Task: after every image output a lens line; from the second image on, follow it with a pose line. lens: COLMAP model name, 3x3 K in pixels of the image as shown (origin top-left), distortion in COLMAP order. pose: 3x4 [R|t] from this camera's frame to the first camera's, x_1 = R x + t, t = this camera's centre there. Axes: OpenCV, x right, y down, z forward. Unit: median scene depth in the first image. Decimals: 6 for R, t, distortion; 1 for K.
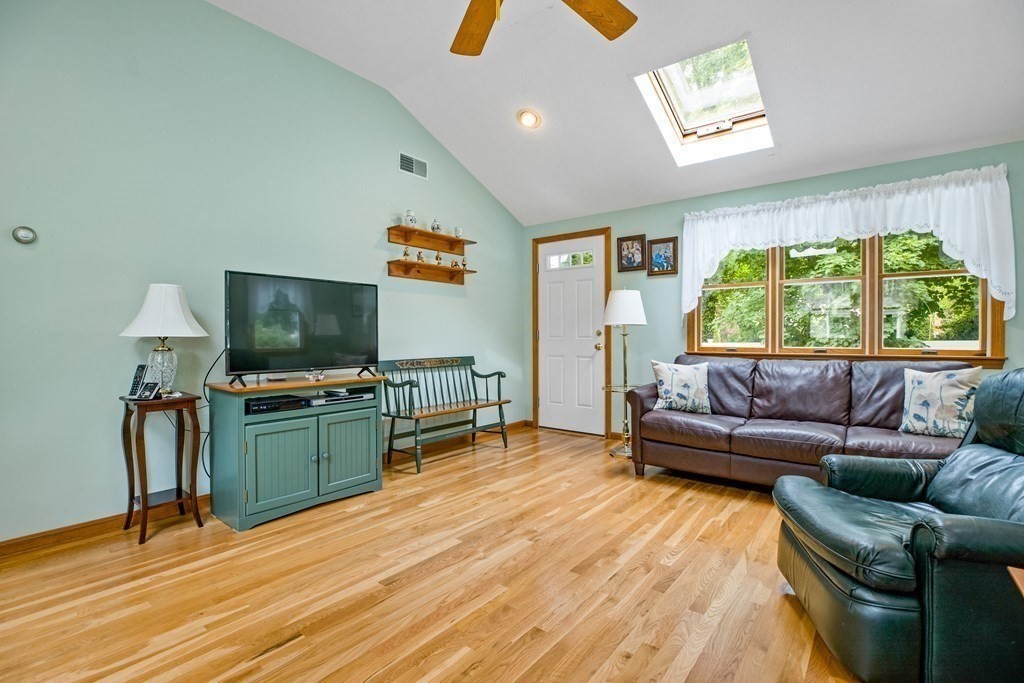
lens RADIAL K [[470.0, 0, 512.6], [0, 470.0, 337.9], [0, 0, 1]] dist [-0.045278, 0.012219]
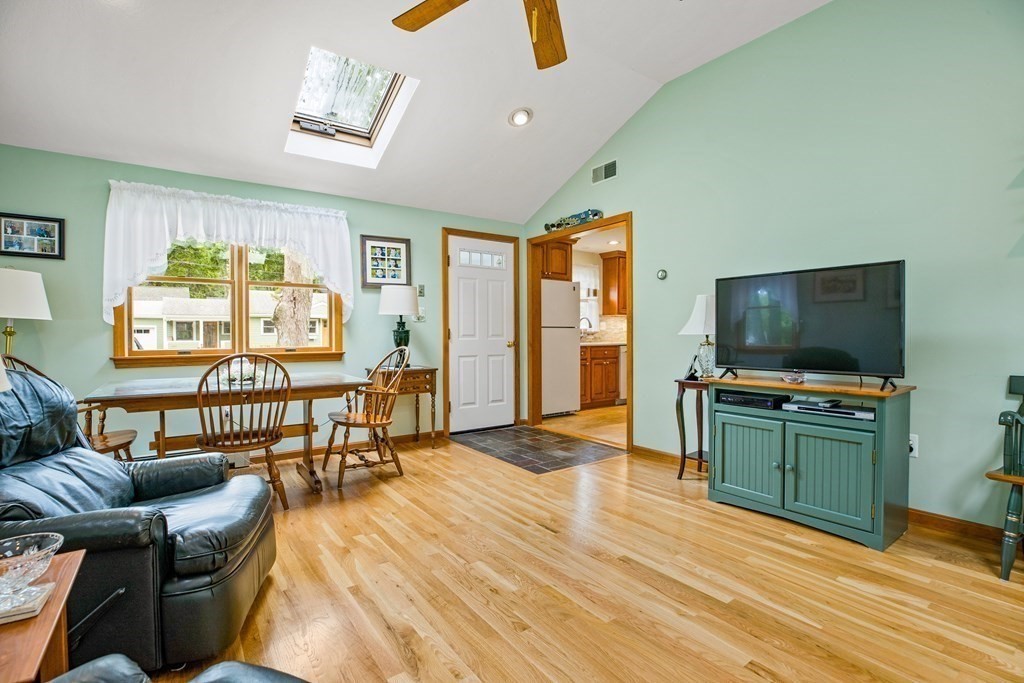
lens RADIAL K [[470.0, 0, 512.6], [0, 470.0, 337.9], [0, 0, 1]] dist [-0.045278, 0.012219]
pose [[-0.266774, 0.010166, -0.963706, 0.648488], [-0.000195, 0.999944, 0.010602, -0.007047], [0.963759, 0.003016, -0.266757, 0.784433]]
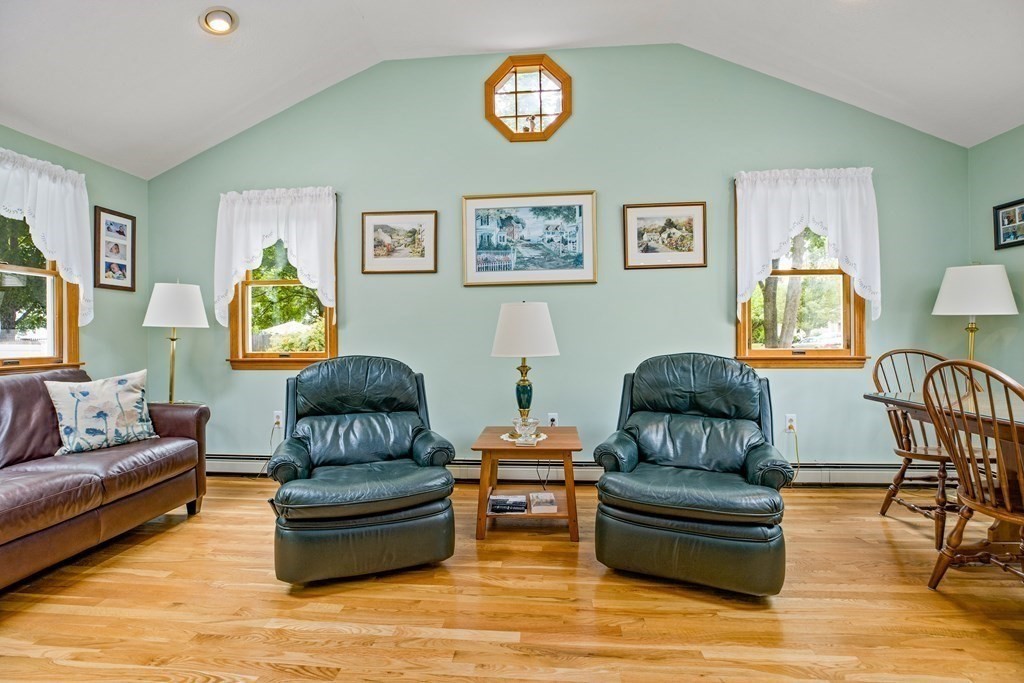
lens RADIAL K [[470.0, 0, 512.6], [0, 470.0, 337.9], [0, 0, 1]] dist [-0.045278, 0.012219]
pose [[-0.554437, 0.003414, 0.832219, -0.349540], [0.012957, 0.999906, 0.004531, -0.005983], [-0.832125, 0.013295, -0.554429, 0.852706]]
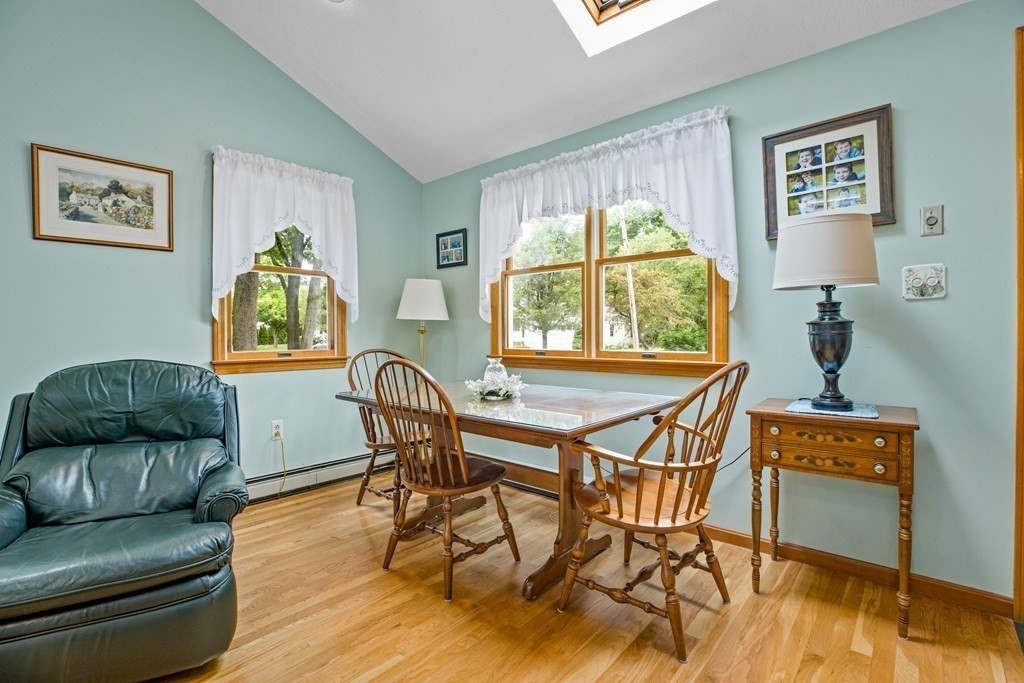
lens RADIAL K [[470.0, 0, 512.6], [0, 470.0, 337.9], [0, 0, 1]] dist [-0.045278, 0.012219]
pose [[-0.999037, 0.007041, 0.043314, -0.375690], [0.007609, 0.999887, 0.012965, -0.004366], [-0.043218, 0.013282, -0.998977, 0.691236]]
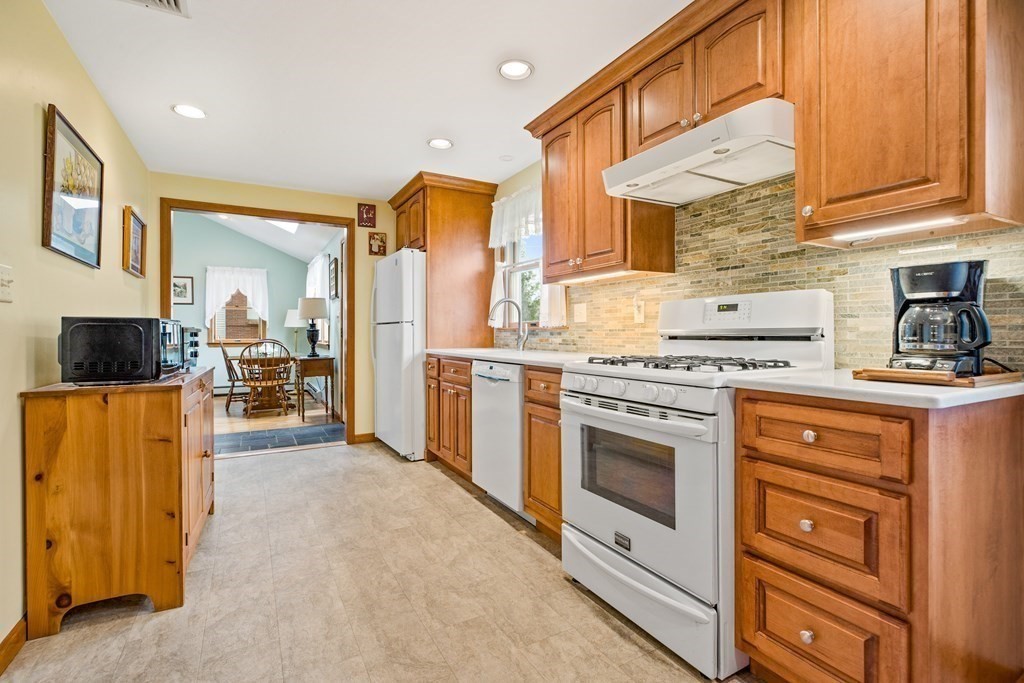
lens RADIAL K [[474.8, 0, 510.9], [0, 474.8, 333.3], [0, 0, 1]] dist [-0.004423, 0.000044]
pose [[-0.922039, 0.003542, 0.387080, -2.563550], [0.005551, 0.999976, 0.004073, -0.004208], [-0.387056, 0.005904, -0.922037, 1.688177]]
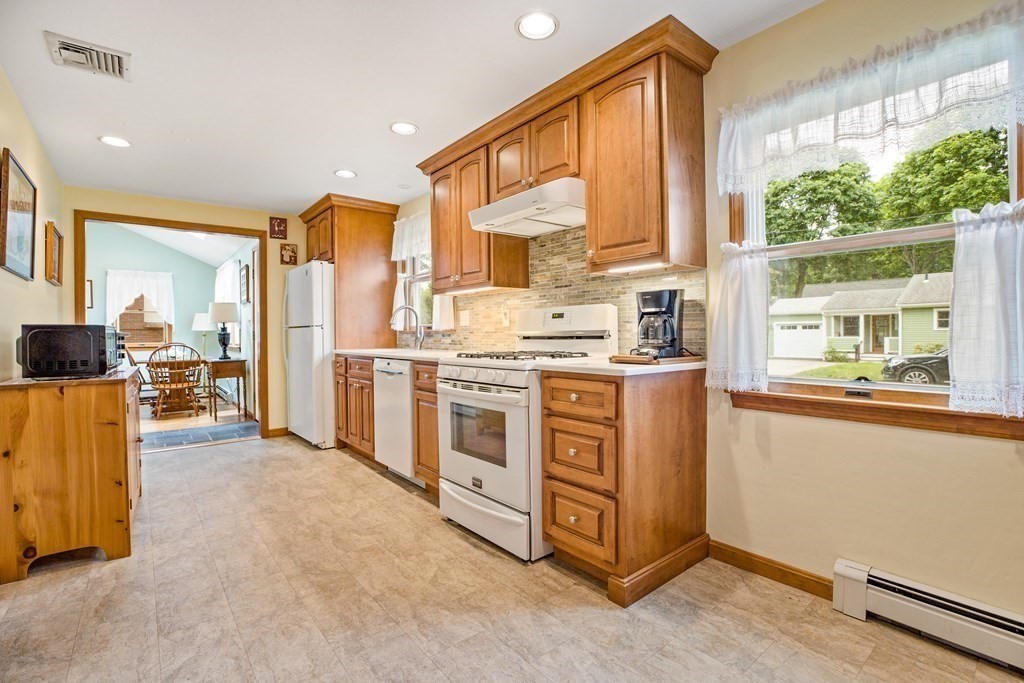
lens RADIAL K [[470.0, 0, 512.6], [0, 470.0, 337.9], [0, 0, 1]] dist [-0.045278, 0.012219]
pose [[-0.975343, 0.009027, 0.220512, -2.719767], [0.011951, 0.999857, 0.011929, -0.004460], [-0.220372, 0.014270, -0.975311, 1.890301]]
